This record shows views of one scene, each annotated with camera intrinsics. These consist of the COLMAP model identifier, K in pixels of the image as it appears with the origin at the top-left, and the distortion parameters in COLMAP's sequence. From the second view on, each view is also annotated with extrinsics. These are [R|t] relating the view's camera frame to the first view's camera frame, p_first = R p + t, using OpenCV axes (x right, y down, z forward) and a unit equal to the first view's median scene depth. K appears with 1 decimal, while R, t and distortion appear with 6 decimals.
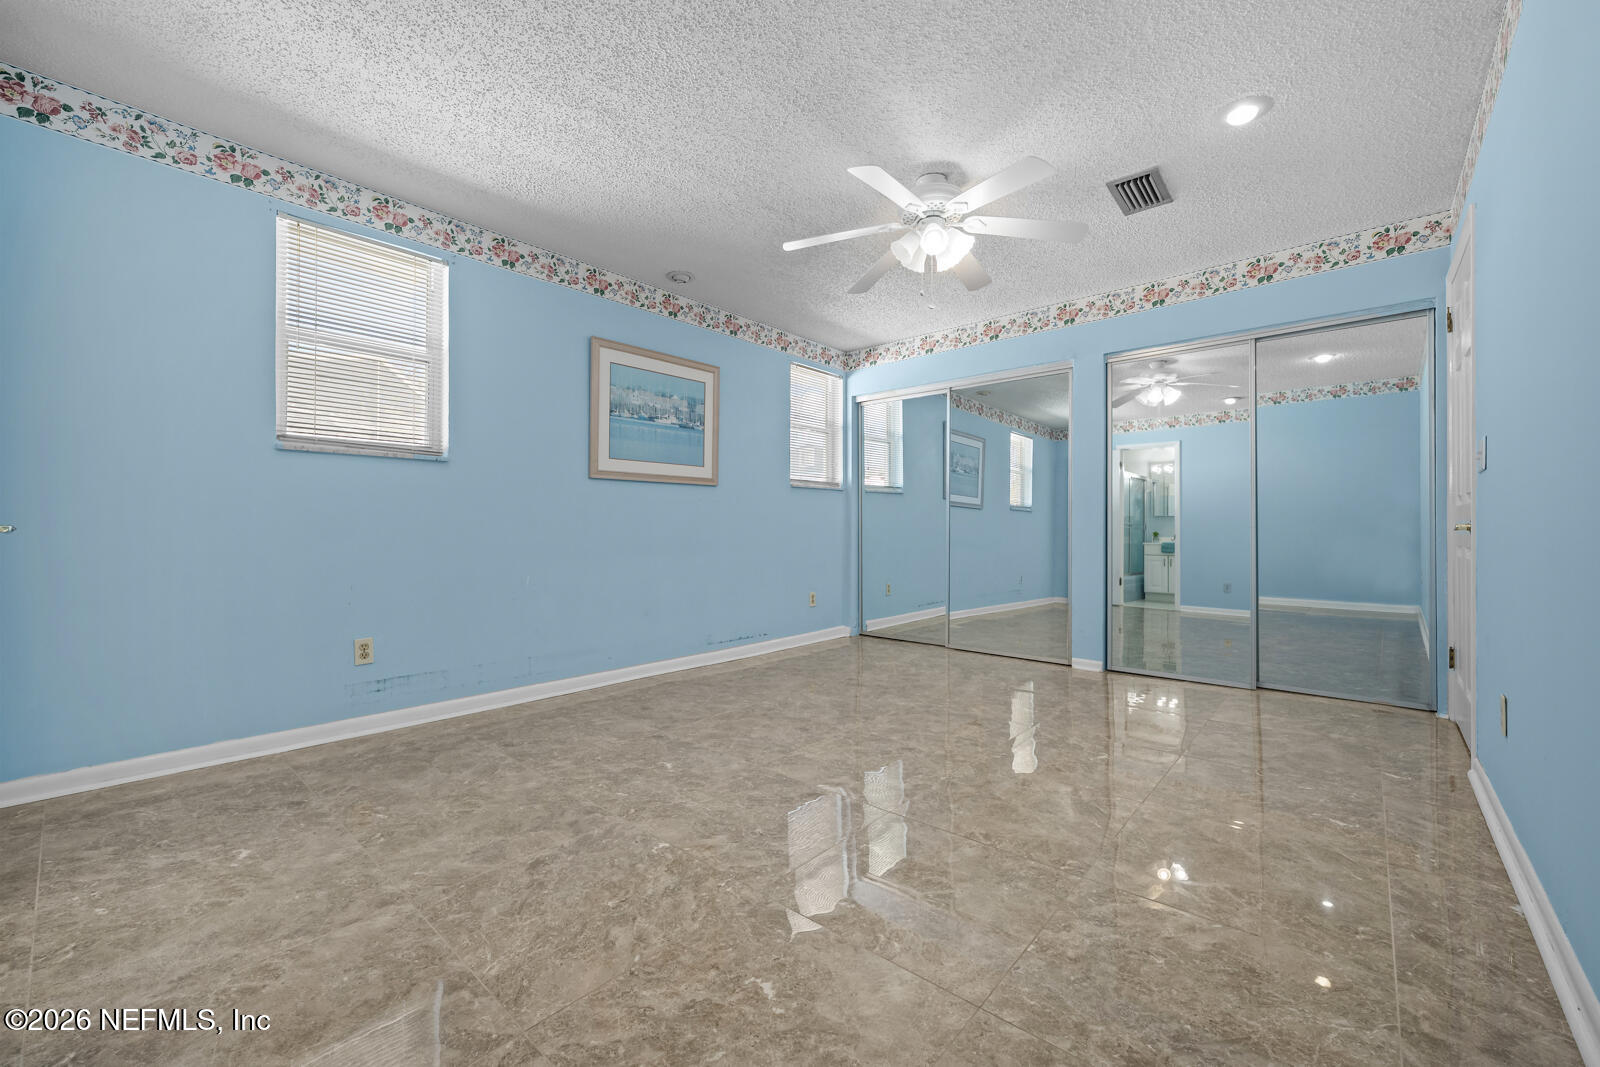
lens RADIAL K [[640.5, 0, 801.5], [0, 640.5, 522.4], [0, 0, 1]] dist [-0.002092, 0.000527]
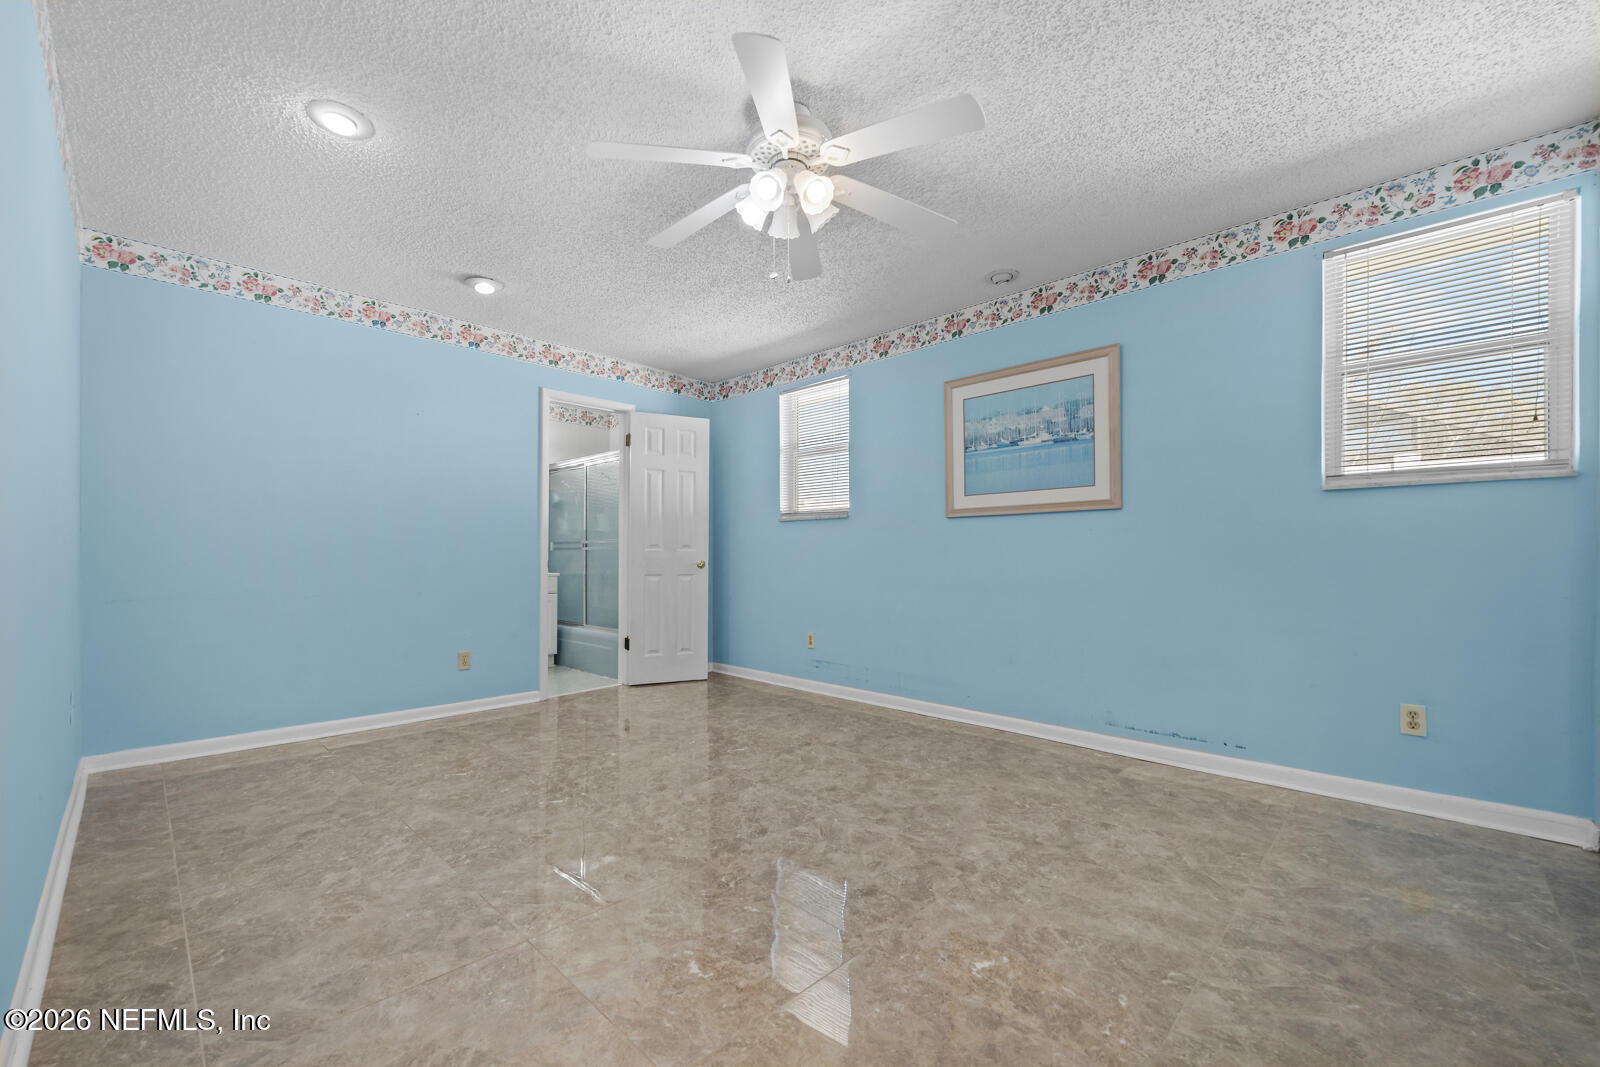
lens RADIAL K [[640.5, 0, 795.4], [0, 640.5, 569.6], [0, 0, 1]] dist [-0.002092, 0.000527]
pose [[-0.046807, 0.001600, -0.998903, 0.708608], [-0.004696, 0.999987, 0.001822, 0.013961], [0.998893, 0.004776, -0.046799, 0.785153]]
